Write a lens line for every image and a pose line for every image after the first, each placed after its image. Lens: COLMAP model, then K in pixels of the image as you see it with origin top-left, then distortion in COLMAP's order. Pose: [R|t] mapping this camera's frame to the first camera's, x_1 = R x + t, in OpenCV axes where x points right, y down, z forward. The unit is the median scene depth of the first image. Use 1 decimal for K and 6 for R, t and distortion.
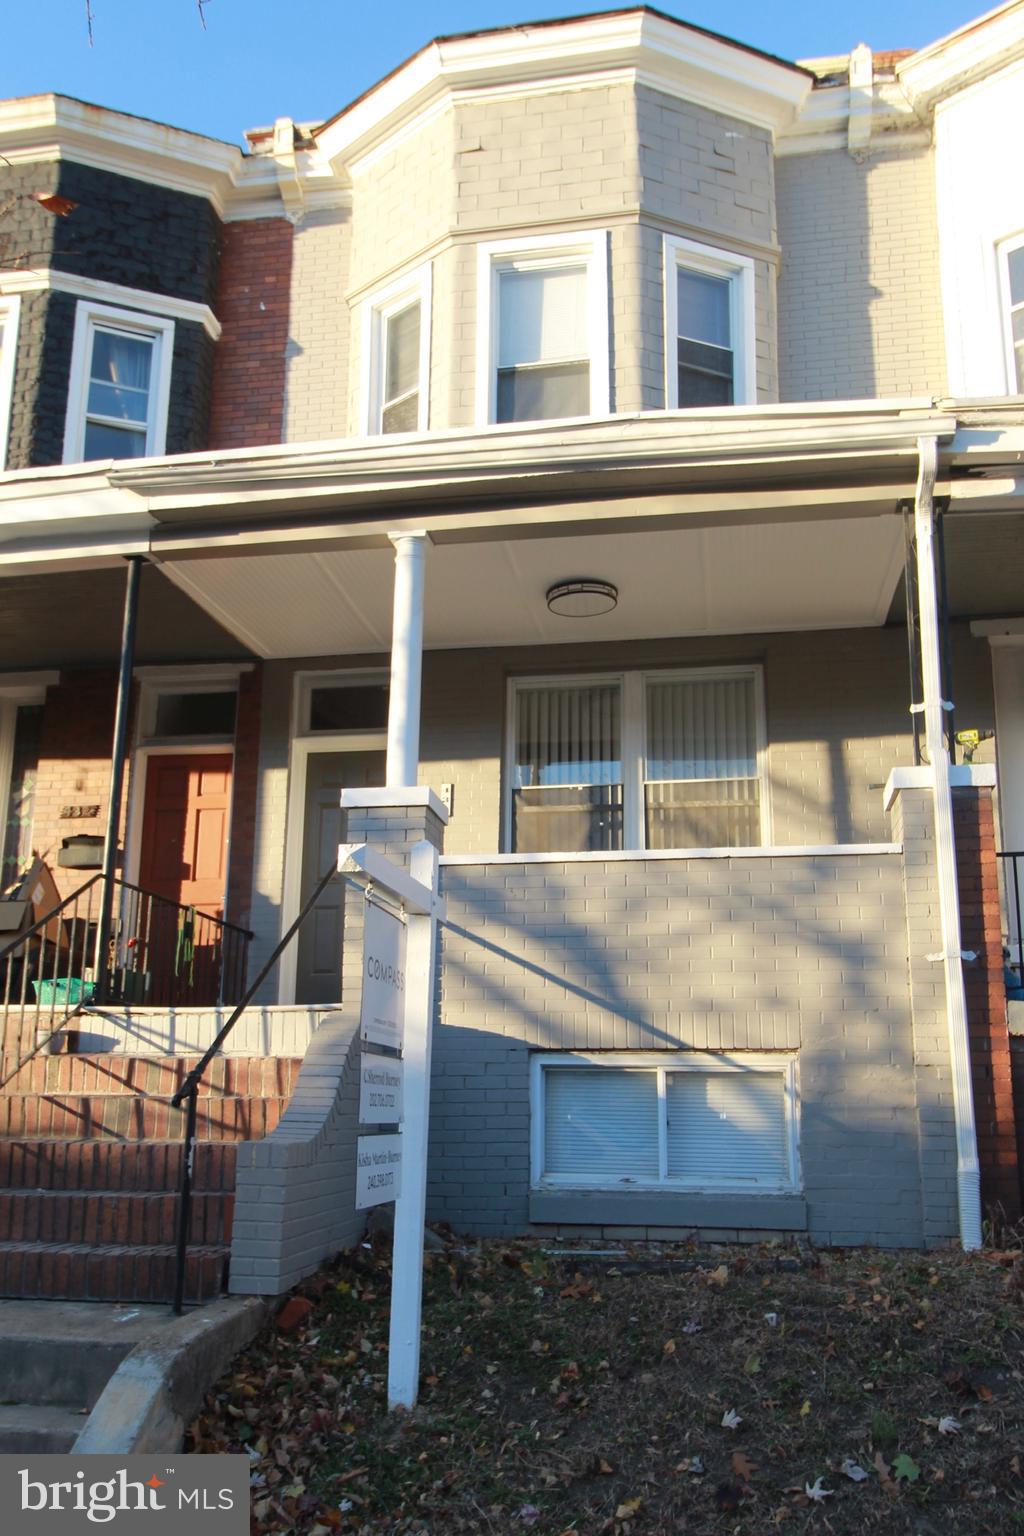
lens RADIAL K [[1446.4, 0, 508.4], [0, 1446.4, 791.0], [0, 0, 1]] dist [0.005210, 0.007233]
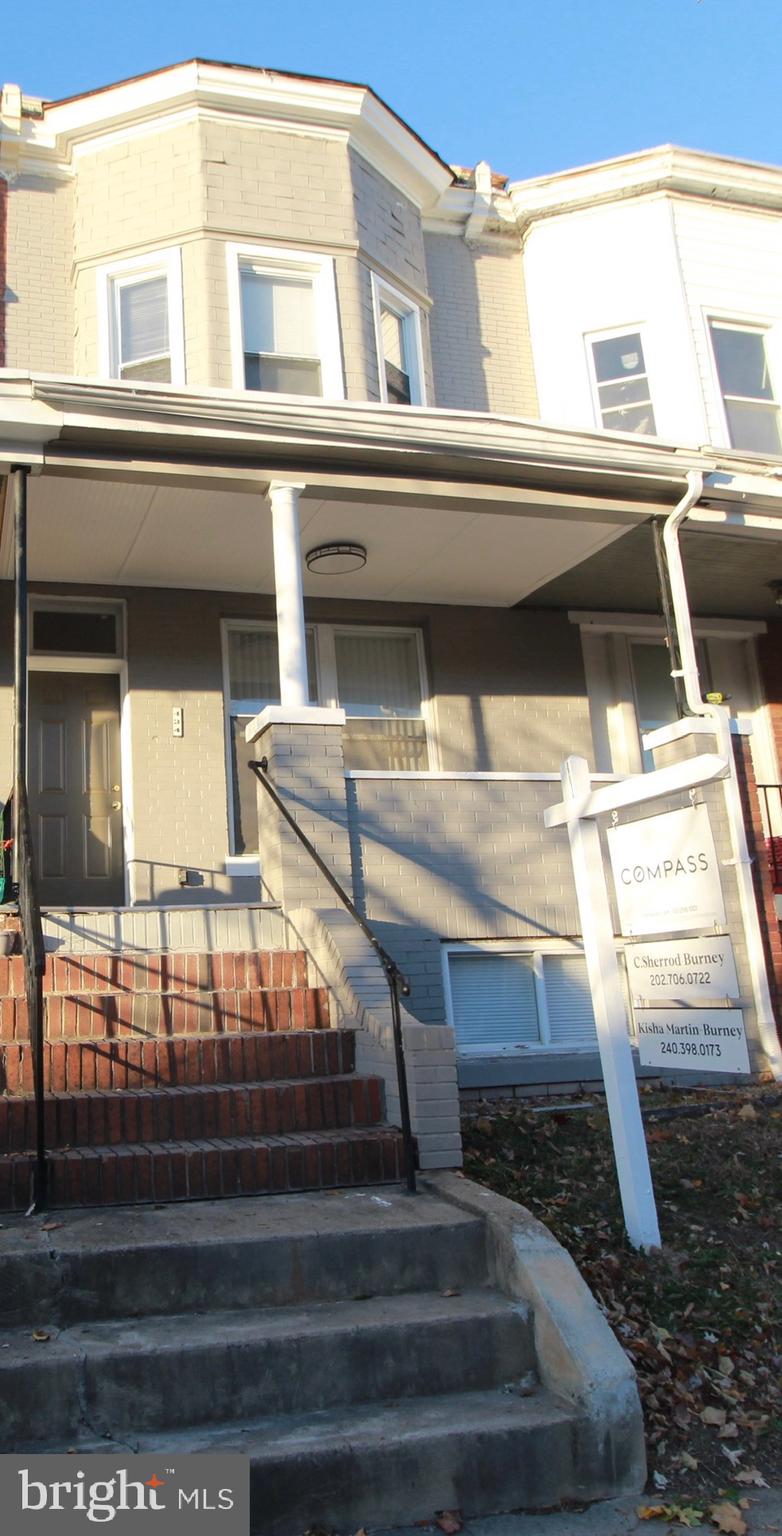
lens RADIAL K [[1188.1, 0, 245.2], [0, 1188.1, 705.6], [0, 0, 1]] dist [-0.007080, 0.001614]
pose [[0.895562, 0.065326, 0.440116, -0.397860], [-0.054294, 0.997816, -0.037627, 0.024820], [-0.441612, 0.009802, 0.897152, 0.148088]]
